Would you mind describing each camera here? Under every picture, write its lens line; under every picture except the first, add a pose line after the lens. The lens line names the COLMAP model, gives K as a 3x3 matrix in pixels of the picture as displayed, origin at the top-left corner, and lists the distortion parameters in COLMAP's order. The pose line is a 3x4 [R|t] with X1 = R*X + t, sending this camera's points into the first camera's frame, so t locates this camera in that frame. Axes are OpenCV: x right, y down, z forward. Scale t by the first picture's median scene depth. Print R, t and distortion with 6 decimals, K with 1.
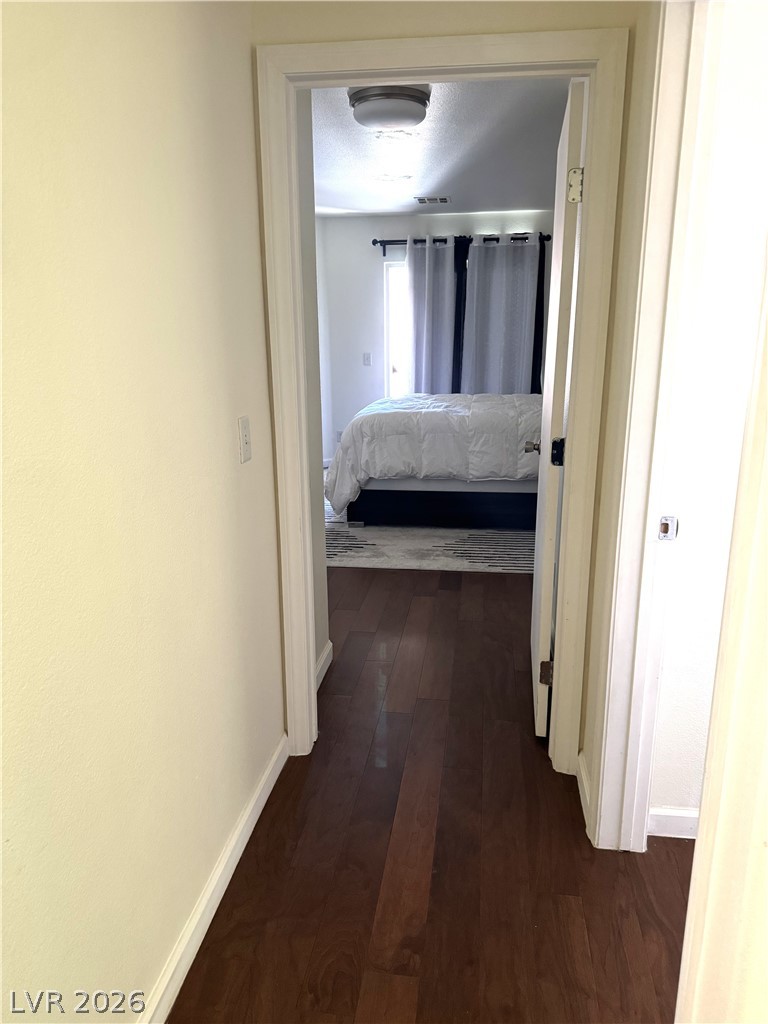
lens RADIAL K [[702.1, 0, 379.3], [0, 702.1, 508.3], [0, 0, 1]] dist [0.113181, -0.164801]
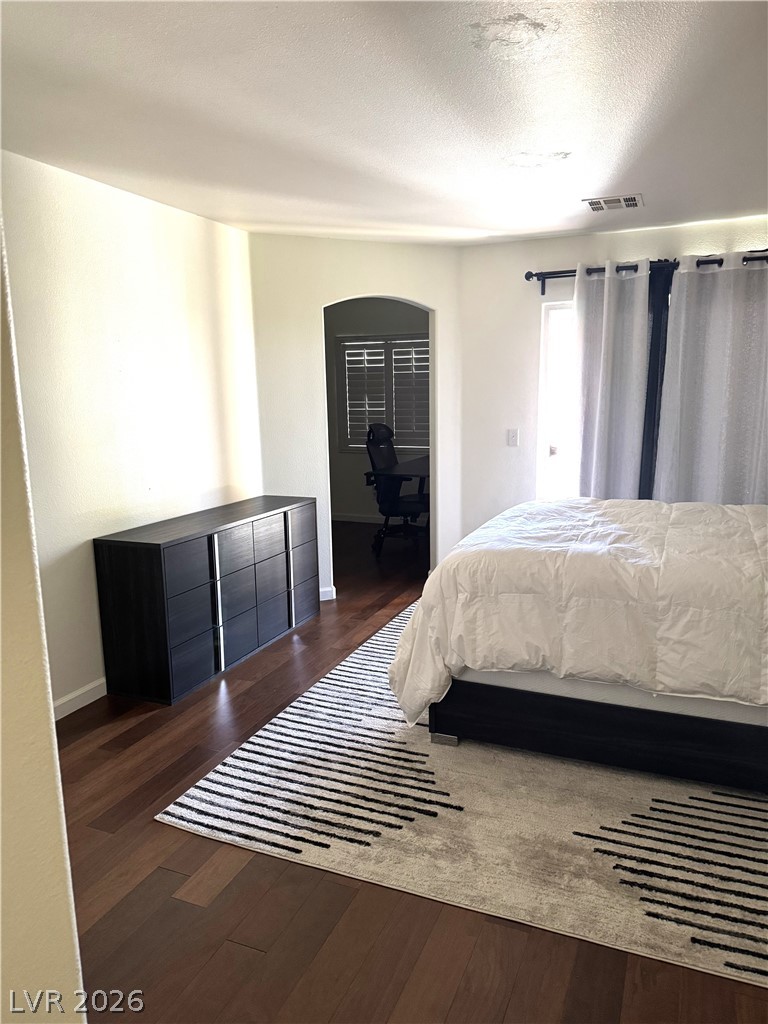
lens RADIAL K [[702.1, 0, 379.3], [0, 702.1, 508.3], [0, 0, 1]] dist [0.113181, -0.164801]
pose [[0.964565, 0.038641, -0.261000, 0.062112], [-0.057675, 0.996174, -0.065662, -0.127068], [0.257464, 0.078389, 0.963103, 0.425476]]
